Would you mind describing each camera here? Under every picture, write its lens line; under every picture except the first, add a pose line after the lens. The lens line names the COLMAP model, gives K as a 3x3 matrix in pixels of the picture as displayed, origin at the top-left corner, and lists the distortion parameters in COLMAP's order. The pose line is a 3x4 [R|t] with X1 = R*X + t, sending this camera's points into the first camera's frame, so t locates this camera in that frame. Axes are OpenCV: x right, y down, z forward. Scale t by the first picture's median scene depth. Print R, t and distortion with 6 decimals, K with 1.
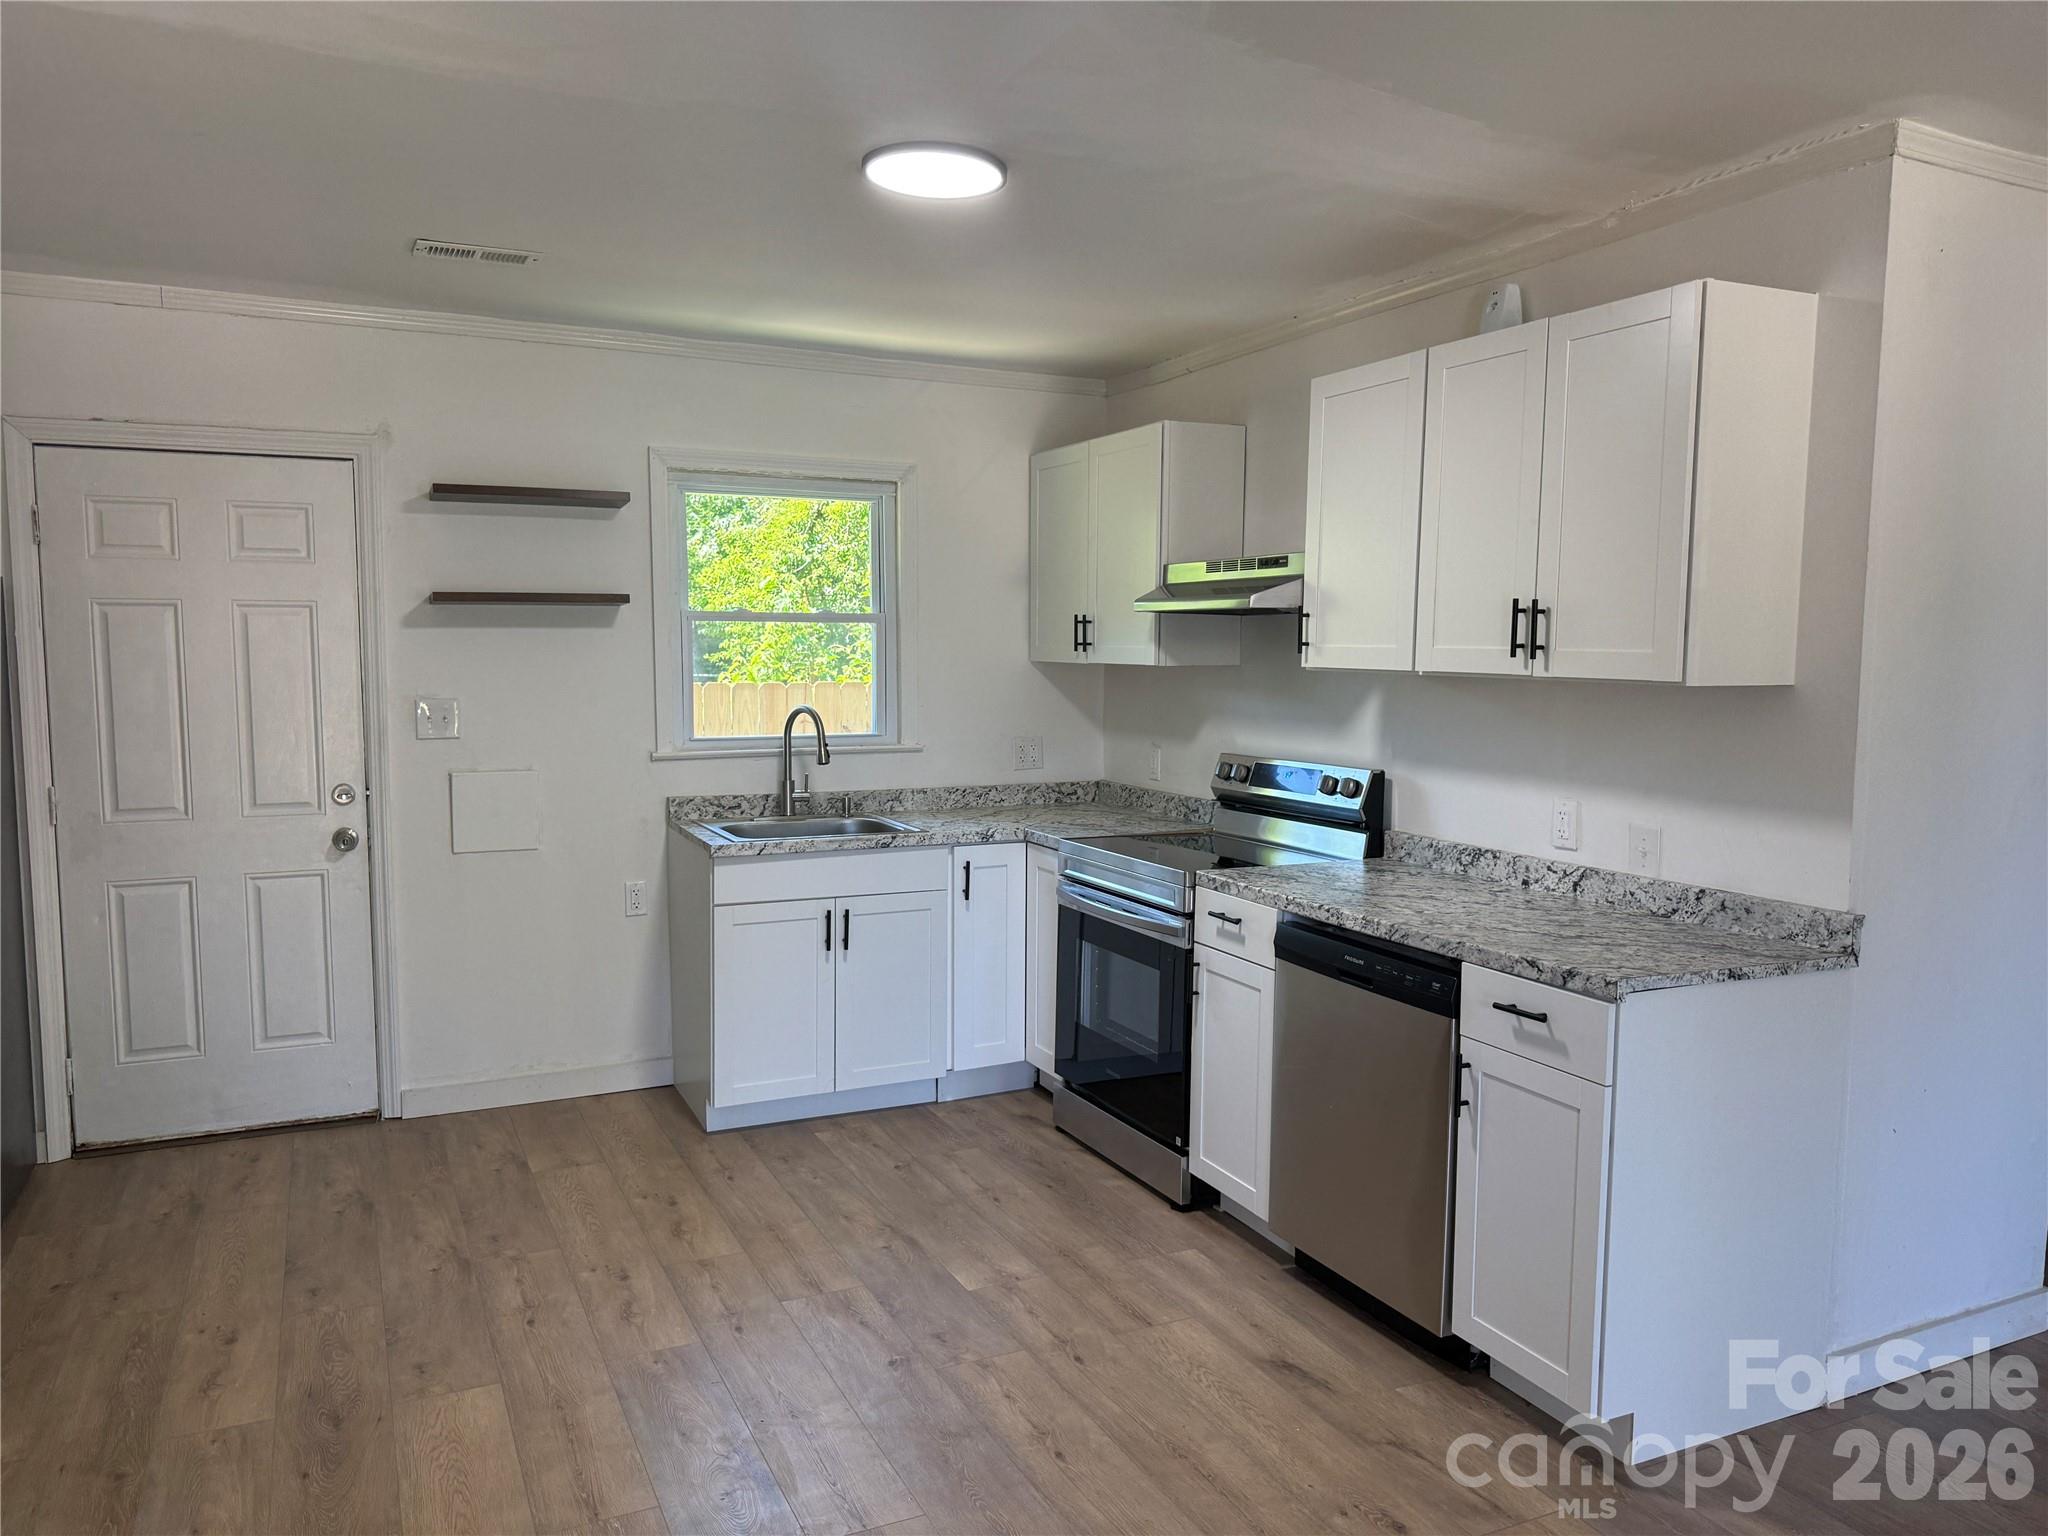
lens RADIAL K [[1452.9, 0, 1029.1], [0, 1452.9, 763.8], [0, 0, 1]] dist [-0.006171, -0.011978]
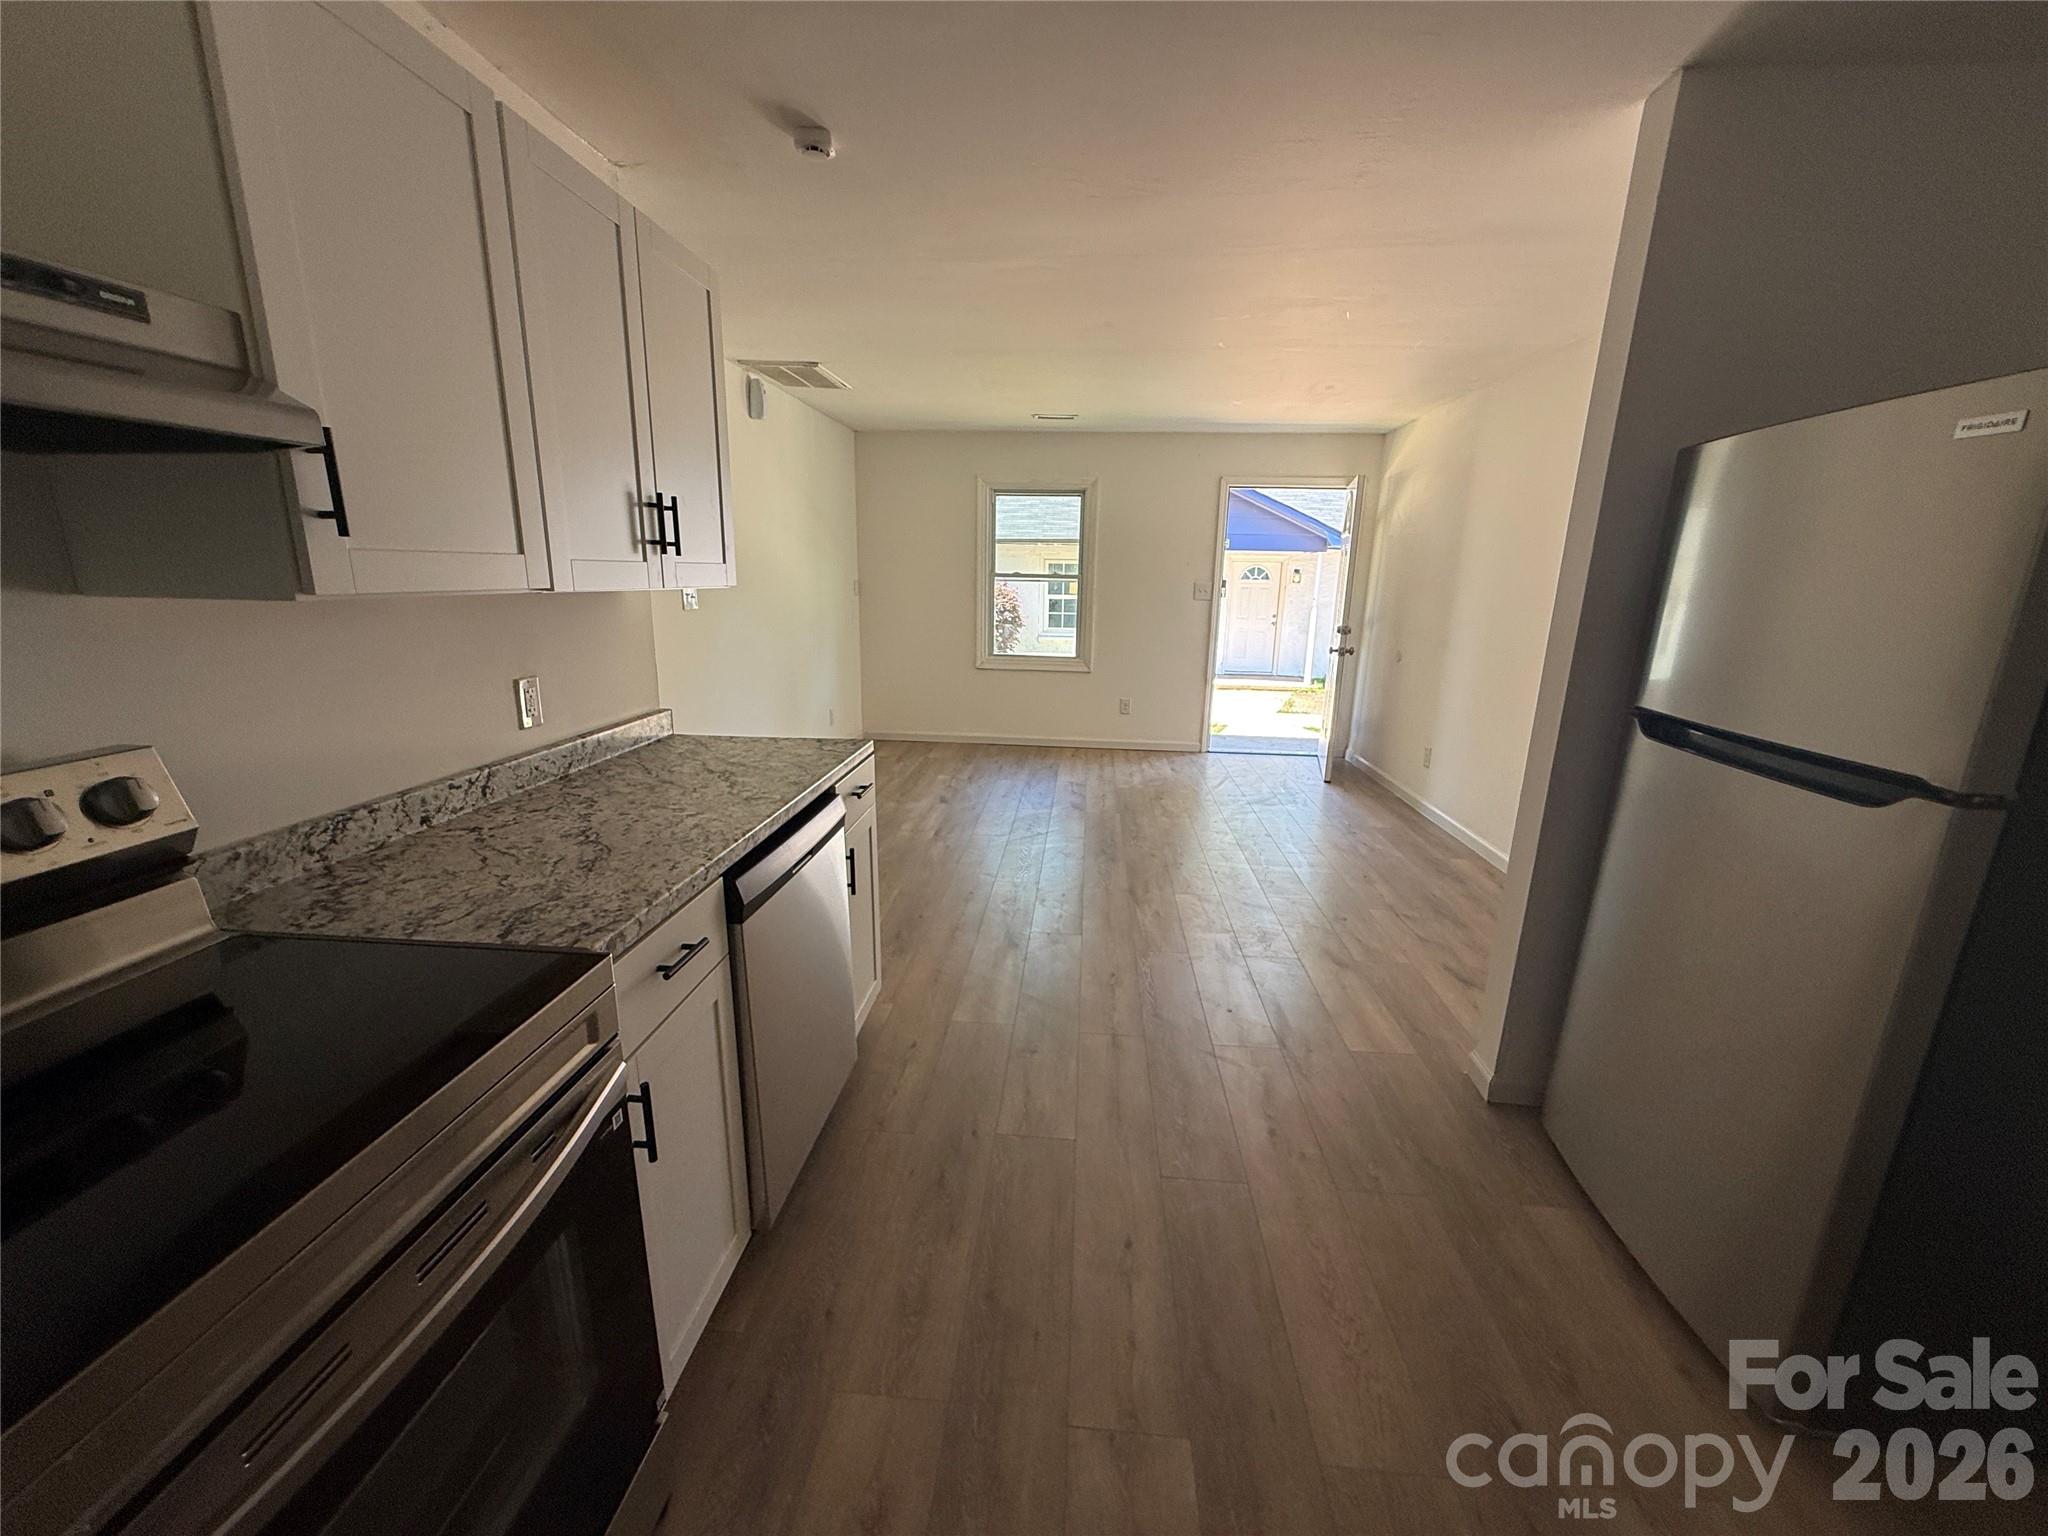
lens RADIAL K [[810.0, 0, 1019.7], [0, 810.0, 765.2], [0, 0, 1]] dist [0.009407, 0.000001]
pose [[-0.852229, -0.140569, 0.503931, -0.130590], [0.024796, 0.951292, 0.307292, -0.063597], [-0.522582, 0.274378, -0.807233, 1.010057]]
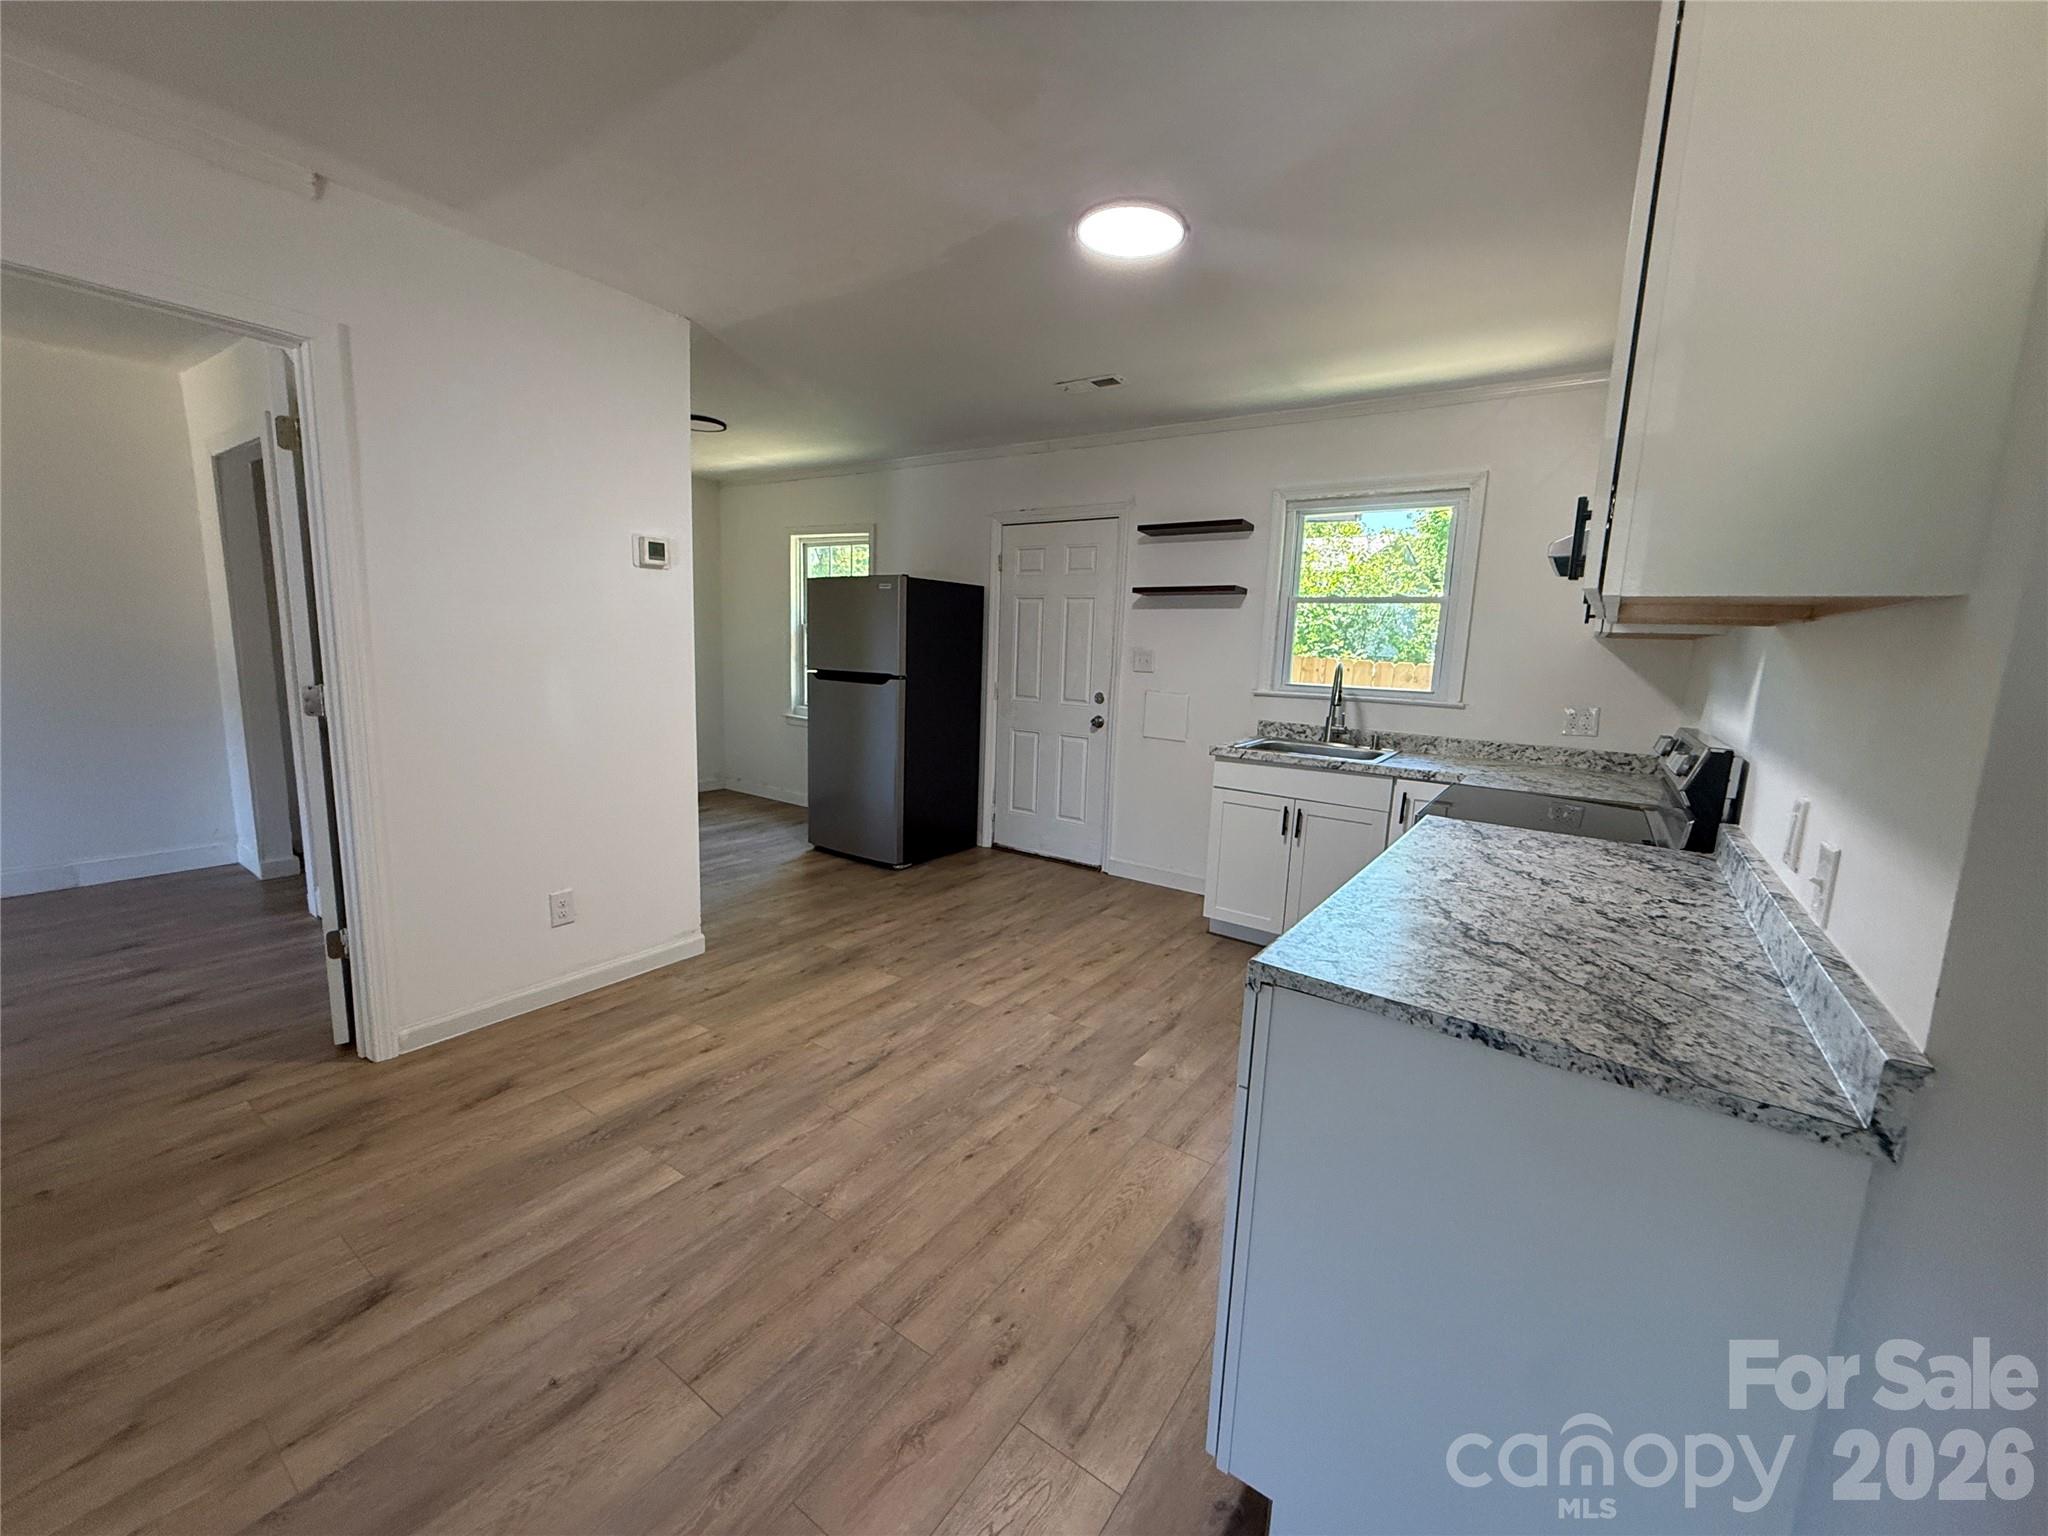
lens RADIAL K [[810.0, 0, 1019.6], [0, 810.0, 775.5], [0, 0, 1]] dist [0.009407, 0.000001]
pose [[0.479608, 0.155777, -0.863545, 0.431665], [-0.102844, 0.987312, 0.120985, 0.002815], [0.871435, 0.030785, 0.489543, 0.408281]]
